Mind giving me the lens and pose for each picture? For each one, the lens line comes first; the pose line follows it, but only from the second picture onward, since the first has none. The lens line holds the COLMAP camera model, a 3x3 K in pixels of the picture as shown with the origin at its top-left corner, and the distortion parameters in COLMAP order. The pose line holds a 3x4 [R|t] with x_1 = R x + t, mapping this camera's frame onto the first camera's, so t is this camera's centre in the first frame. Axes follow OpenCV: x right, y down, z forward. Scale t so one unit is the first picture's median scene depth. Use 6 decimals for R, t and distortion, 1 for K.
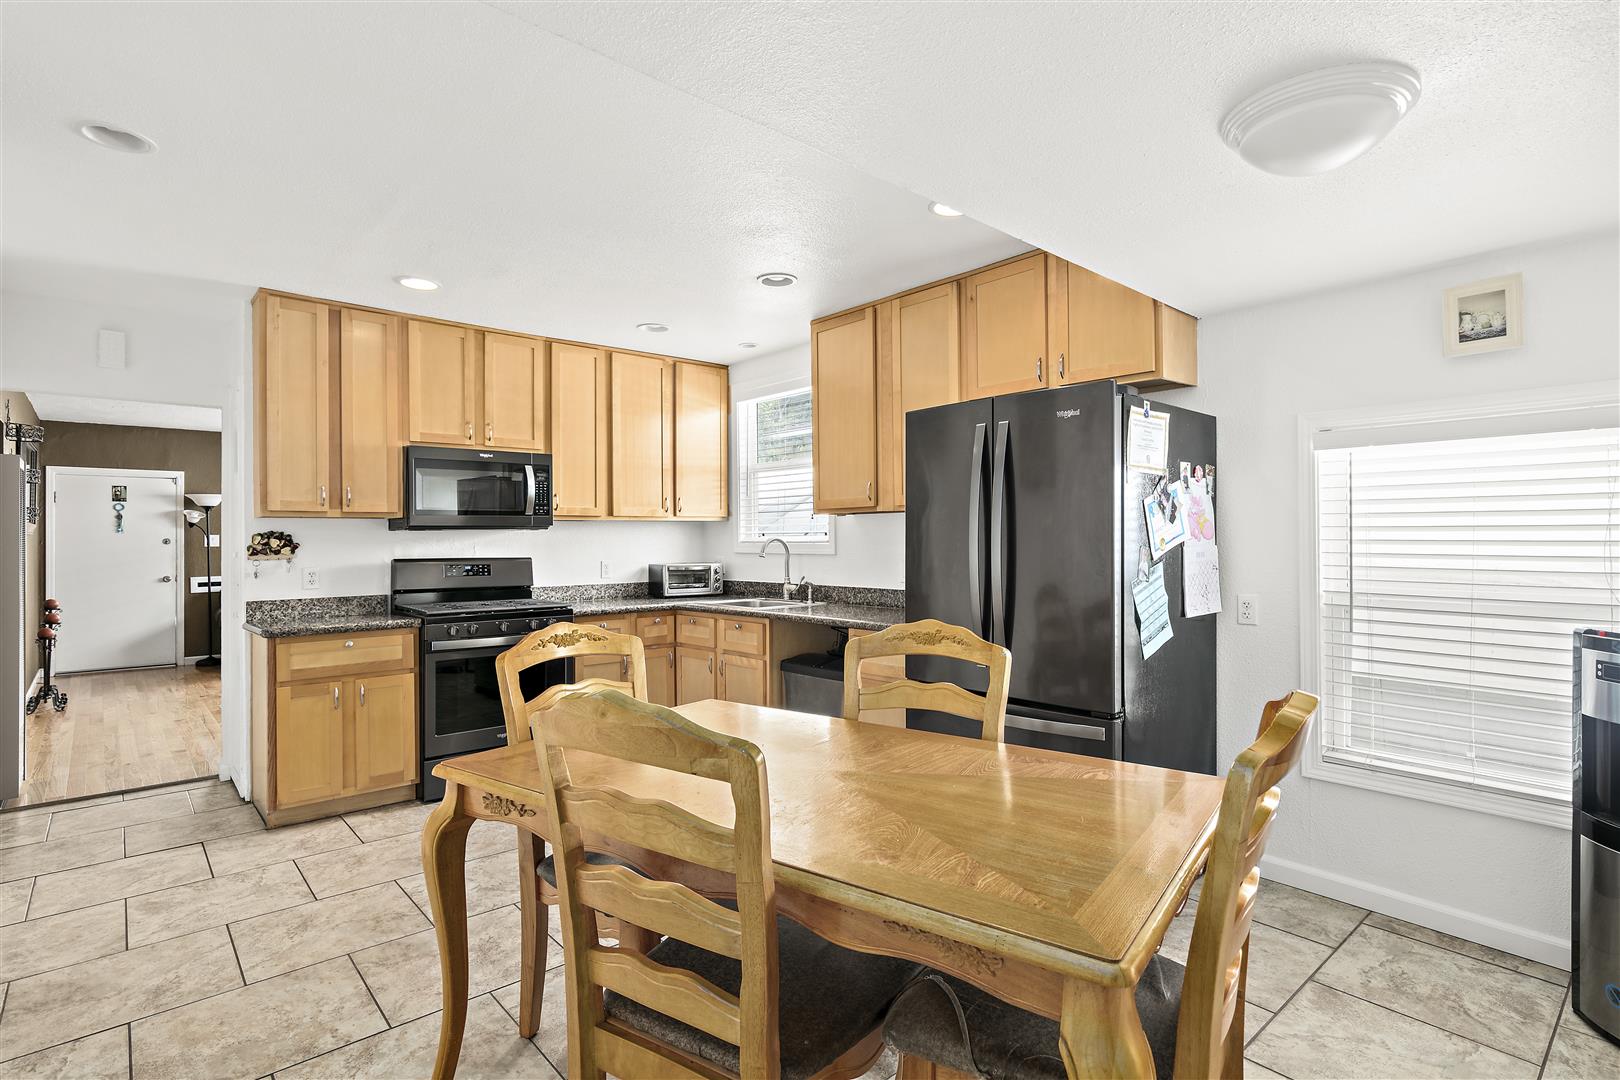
lens RADIAL K [[790.1, 0, 817.0], [0, 790.1, 542.1], [0, 0, 1]] dist [0.002832, 0.000196]
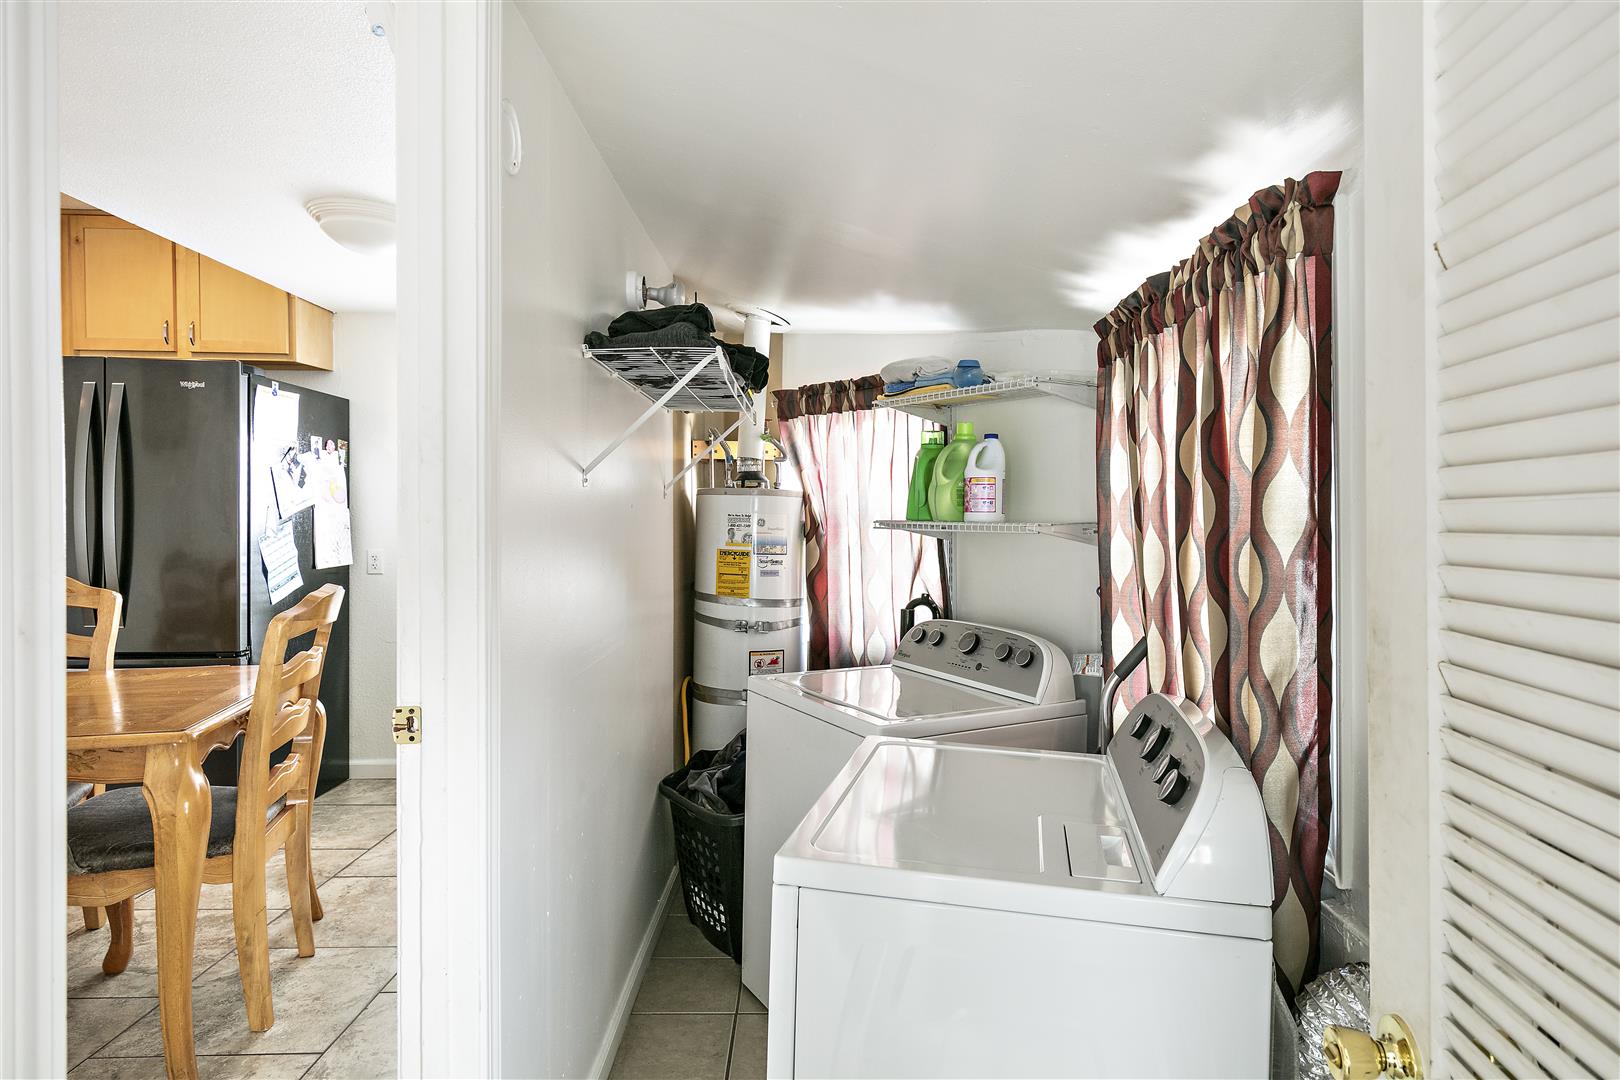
lens RADIAL K [[880.9, 0, 859.0], [0, 880.9, 529.0], [0, 0, 1]] dist [-0.003501, 0.001428]
pose [[0.607756, 0.000611, 0.794123, -0.083806], [-0.010098, 0.999925, 0.006959, 0.019349], [-0.794059, -0.012248, 0.607717, -0.446237]]
